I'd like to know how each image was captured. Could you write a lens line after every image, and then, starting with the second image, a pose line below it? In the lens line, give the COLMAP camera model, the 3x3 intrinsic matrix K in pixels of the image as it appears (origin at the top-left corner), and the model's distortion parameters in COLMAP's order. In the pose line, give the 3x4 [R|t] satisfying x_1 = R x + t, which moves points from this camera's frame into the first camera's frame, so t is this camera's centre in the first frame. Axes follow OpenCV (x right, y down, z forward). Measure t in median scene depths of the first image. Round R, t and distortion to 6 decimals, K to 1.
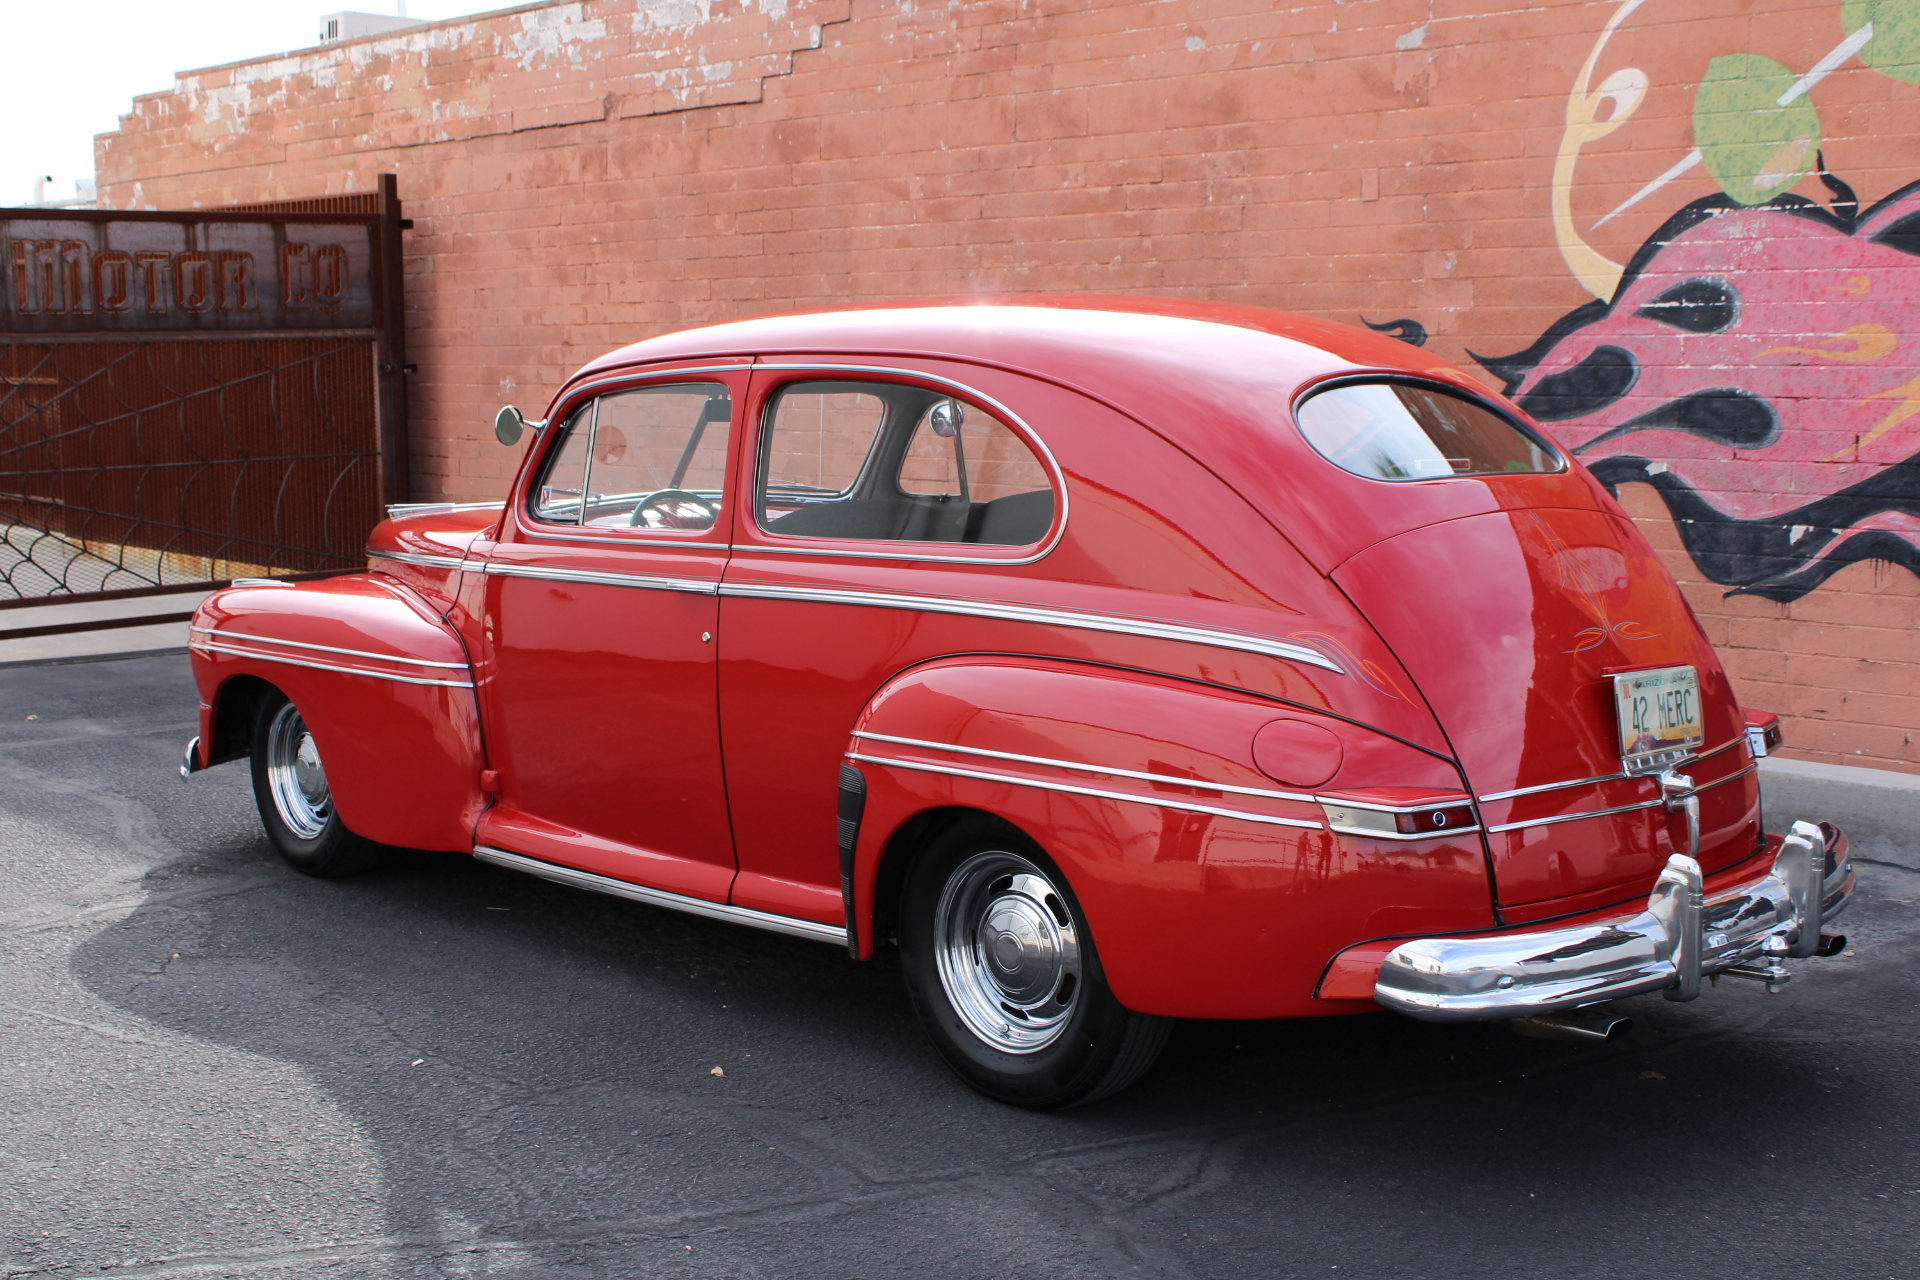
lens RADIAL K [[2311.5, 0, 966.3], [0, 2311.5, 645.4], [0, 0, 1]] dist [-0.042761, 0.000000]
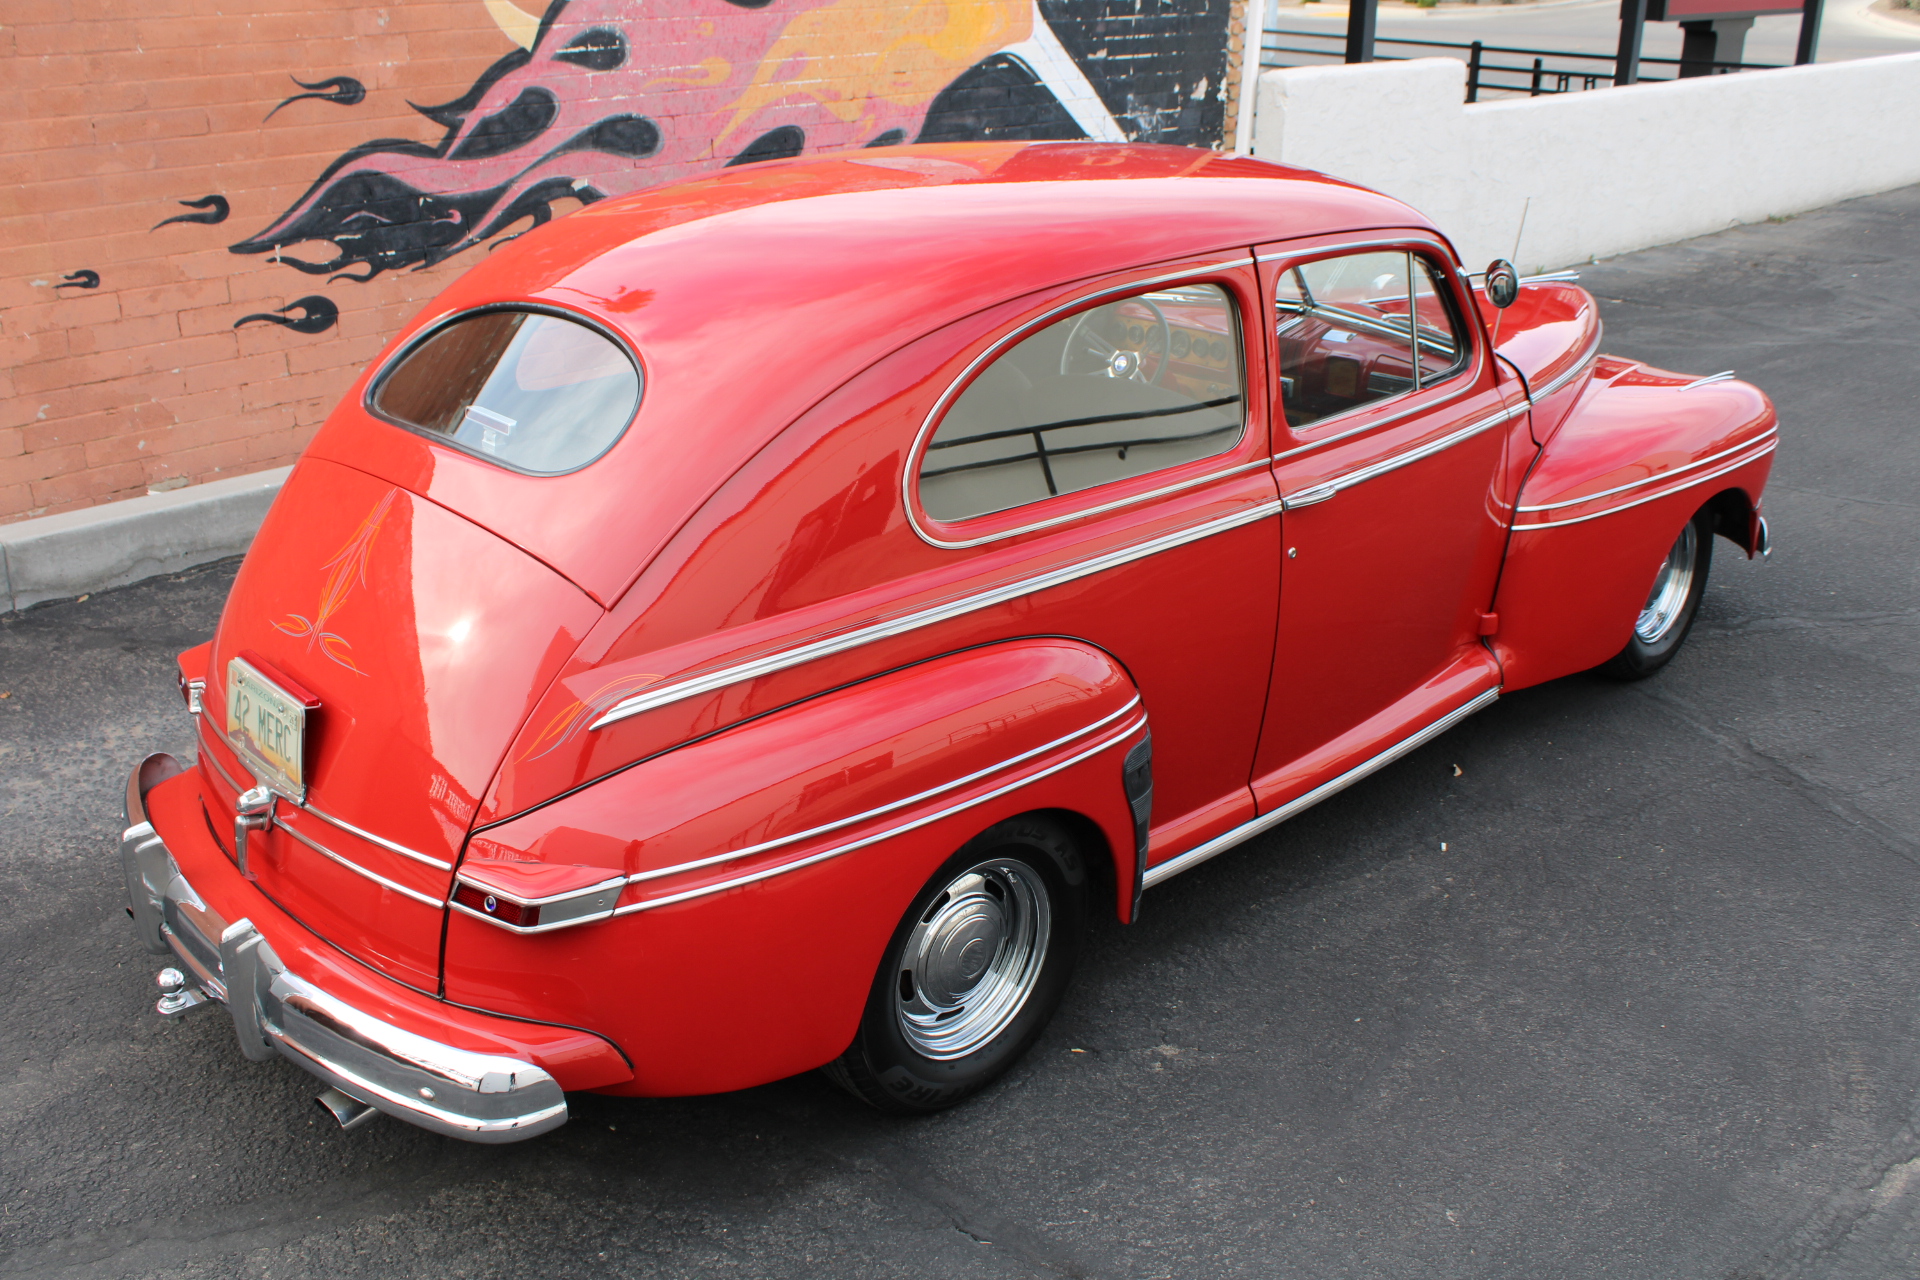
lens RADIAL K [[1806.4, 0, 946.0], [0, 1806.4, 641.5], [0, 0, 1]] dist [-0.068684, 0.000000]
pose [[0.036997, -0.378978, 0.924666, -0.650345], [0.121663, 0.920125, 0.372248, -0.177250], [-0.991882, 0.098726, 0.080149, 0.712234]]
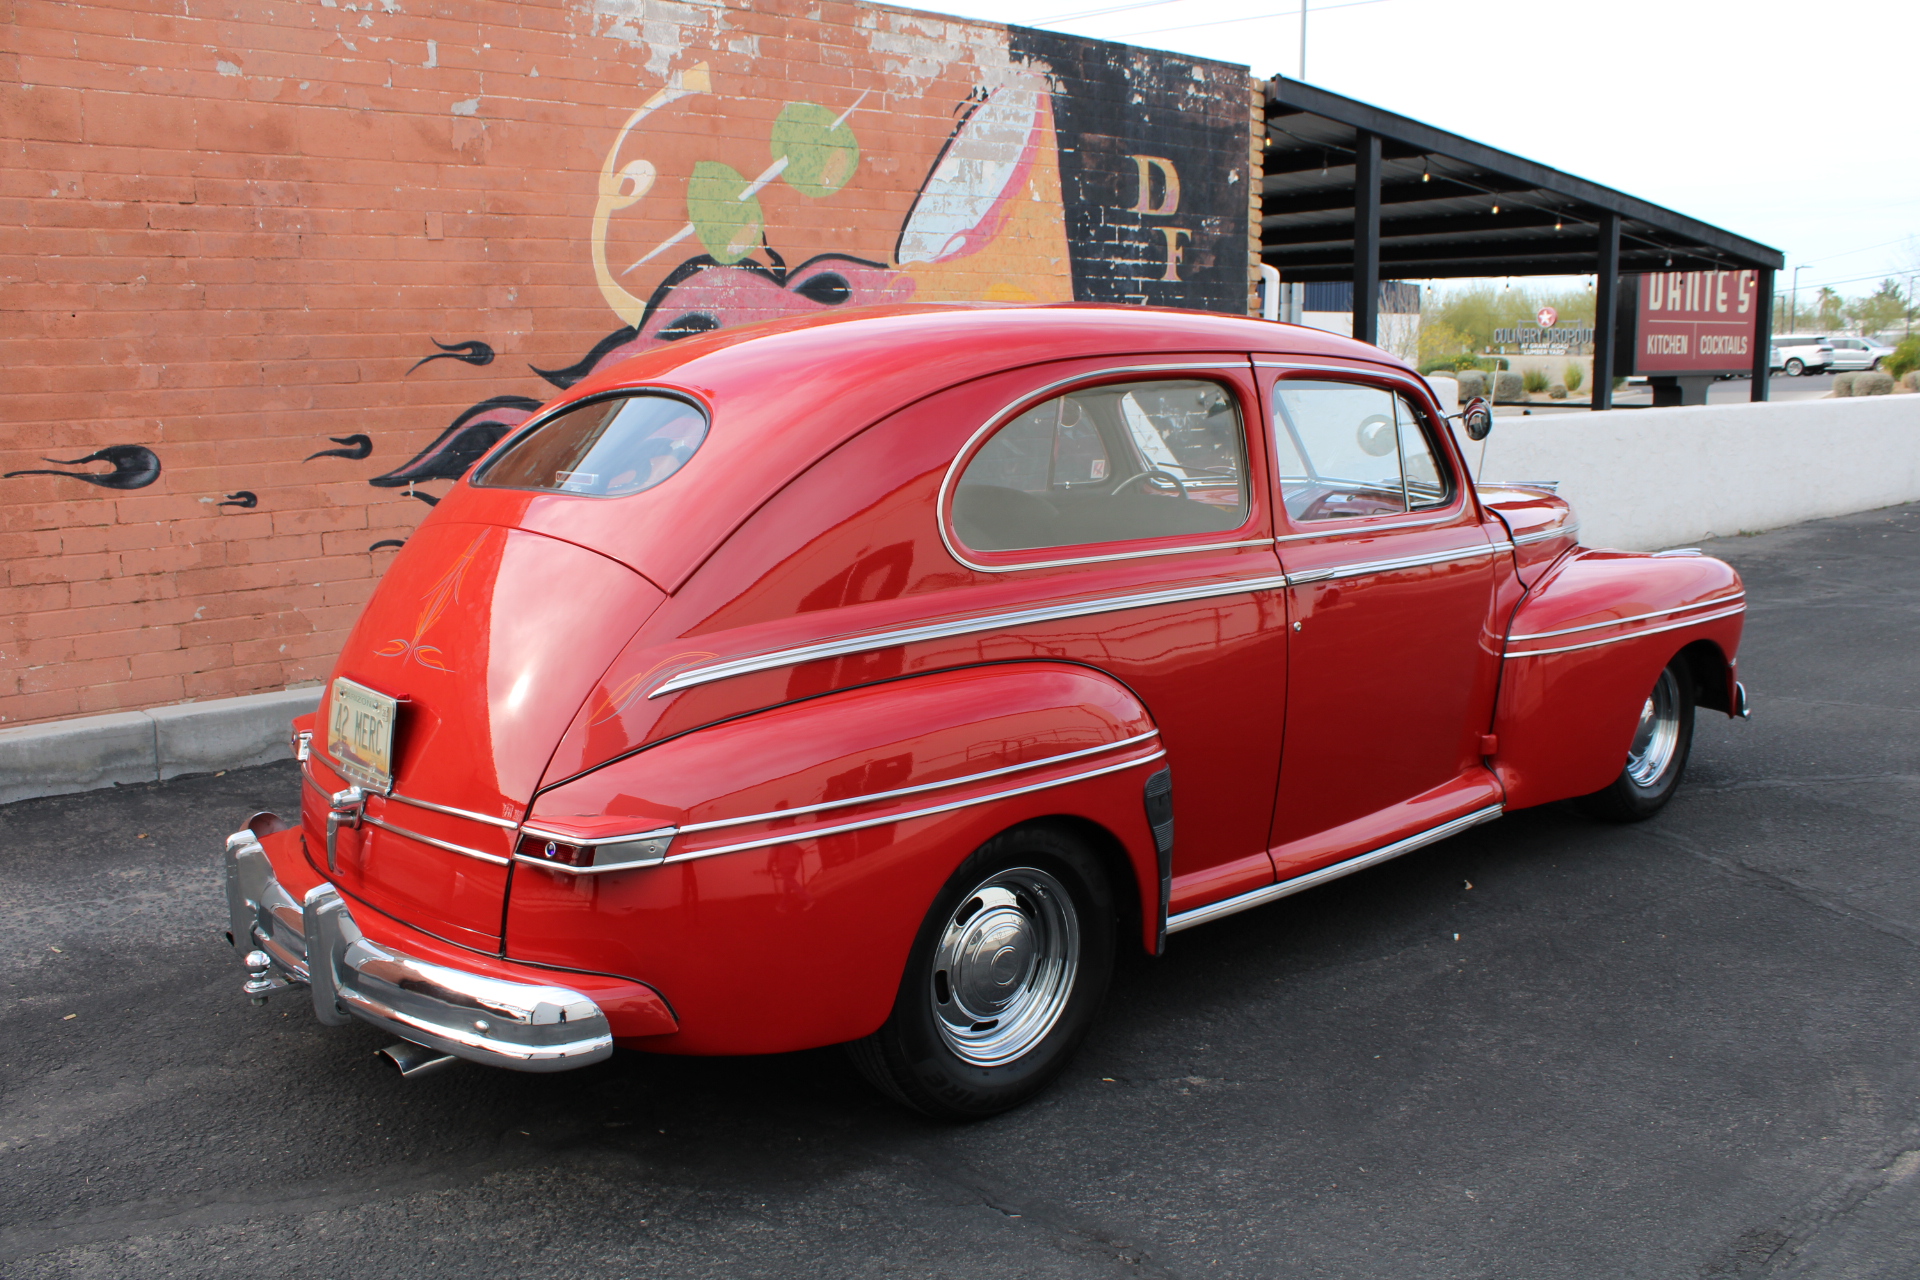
lens RADIAL K [[1659.0, 0, 954.5], [0, 1659.0, 664.0], [0, 0, 1]] dist [-0.158030, 0.157244]
pose [[0.071147, -0.184488, 0.980256, -0.675148], [0.133865, 0.975622, 0.173900, -0.094030], [-0.988442, 0.118850, 0.094109, 0.712257]]
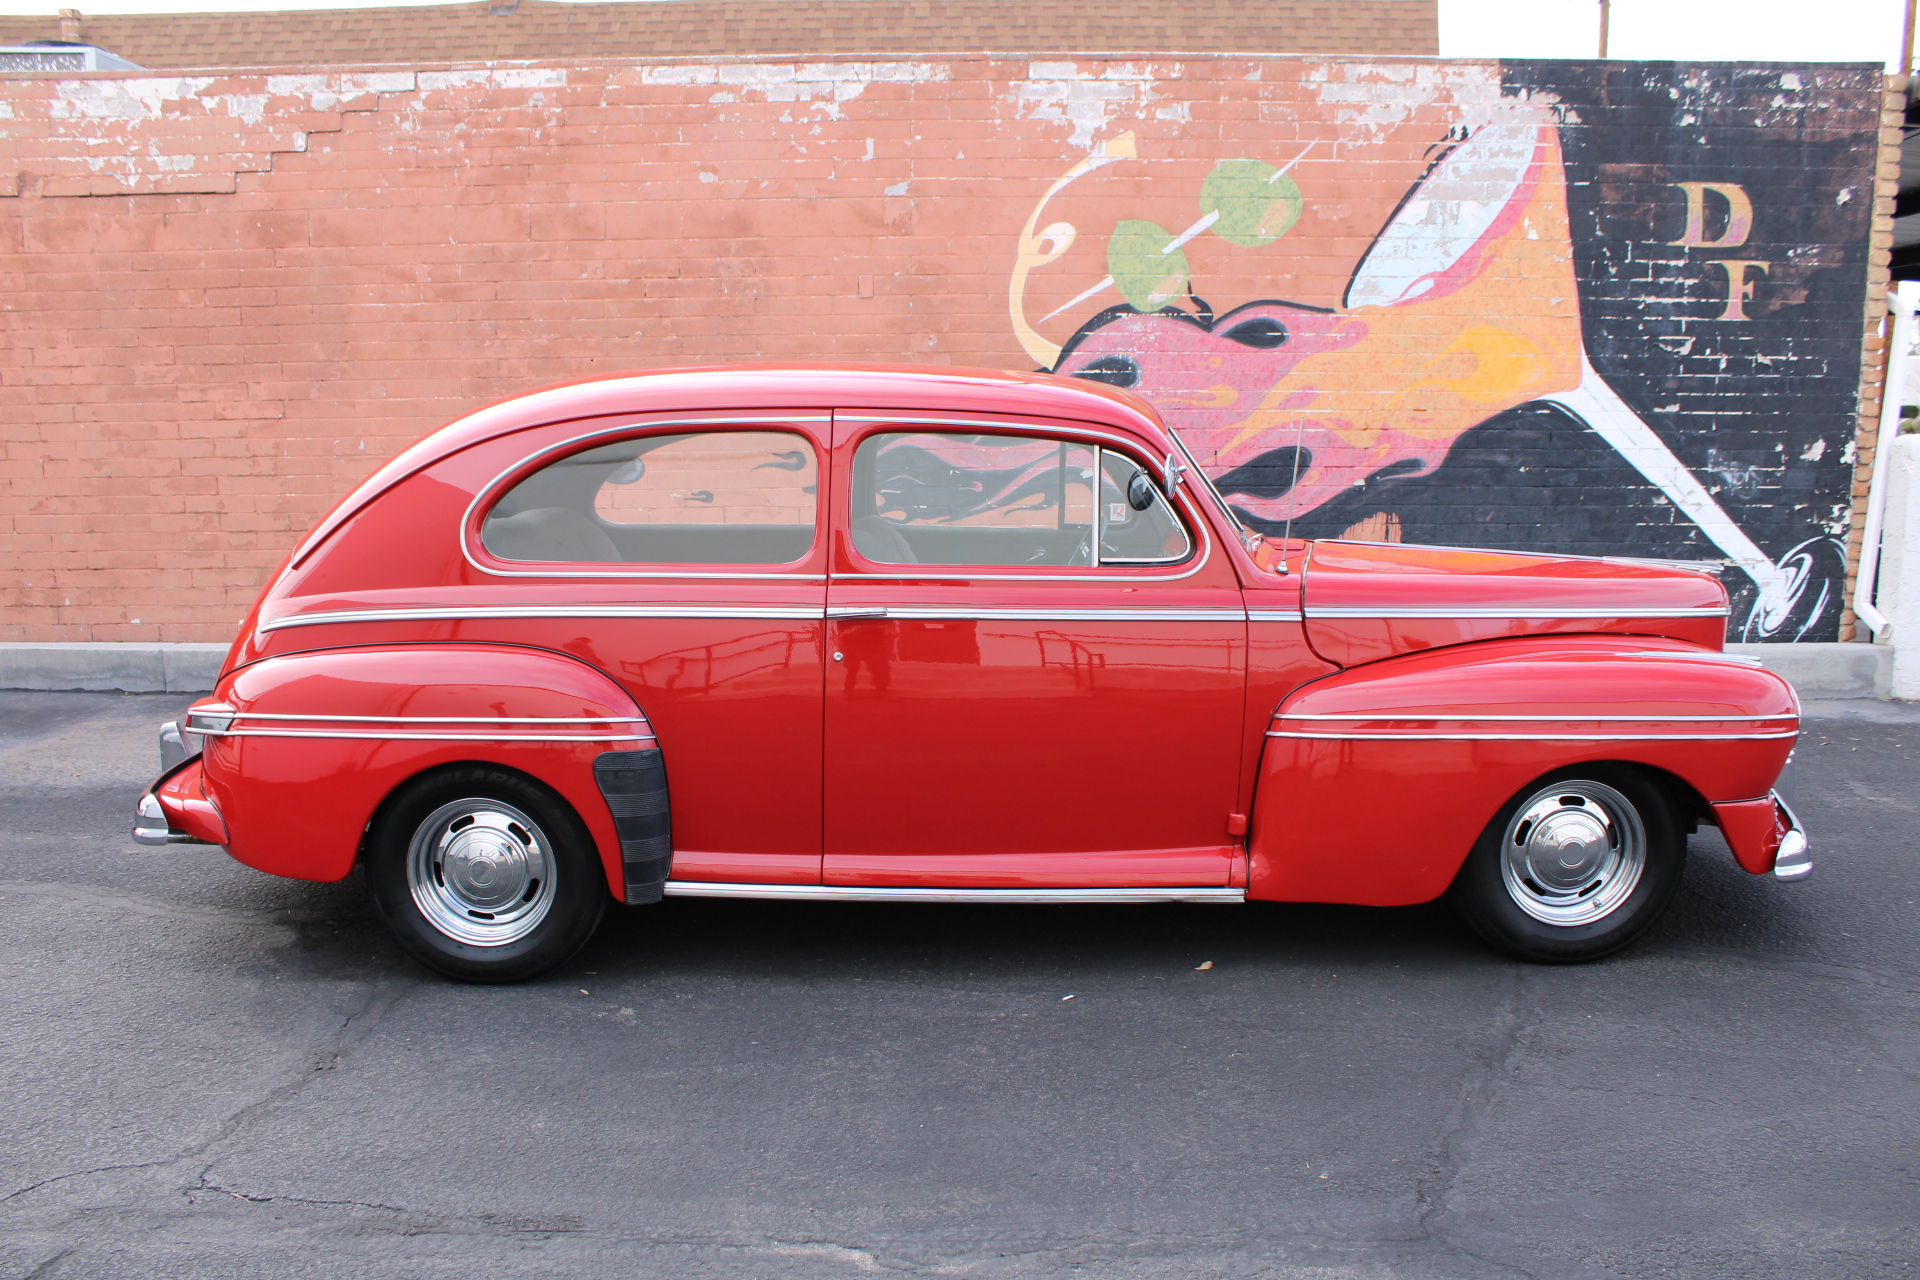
lens RADIAL K [[1659.0, 0, 944.1], [0, 1659.0, 650.5], [0, 0, 1]] dist [-0.158030, 0.157244]
pose [[0.715305, -0.118903, 0.688623, -0.546365], [0.090415, 0.992883, 0.077520, -0.050728], [-0.692939, 0.006811, 0.720964, 0.230680]]
